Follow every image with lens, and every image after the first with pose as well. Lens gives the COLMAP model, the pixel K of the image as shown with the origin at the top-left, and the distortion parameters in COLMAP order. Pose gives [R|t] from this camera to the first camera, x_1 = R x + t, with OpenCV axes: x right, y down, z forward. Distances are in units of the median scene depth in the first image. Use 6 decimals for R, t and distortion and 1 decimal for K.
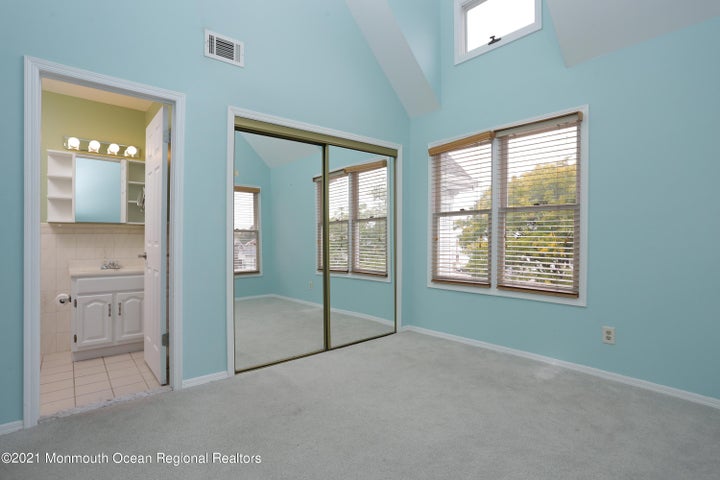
lens RADIAL K [[366.8, 0, 362.7], [0, 366.8, 243.4], [0, 0, 1]] dist [-0.024418, 0.010011]
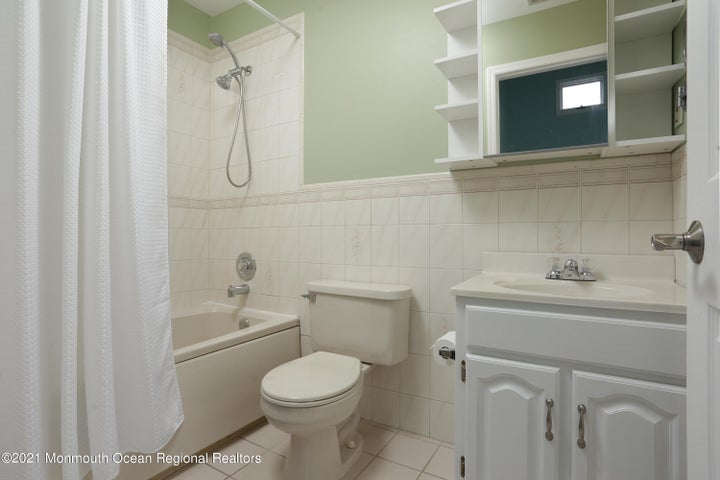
lens RADIAL K [[366.8, 0, 364.4], [0, 366.8, 238.3], [0, 0, 1]] dist [-0.024418, 0.010011]
pose [[0.330013, 0.003446, -0.943970, -0.461268], [-0.006977, 0.999975, 0.001212, 0.031749], [0.943951, 0.006186, 0.330029, 0.751939]]
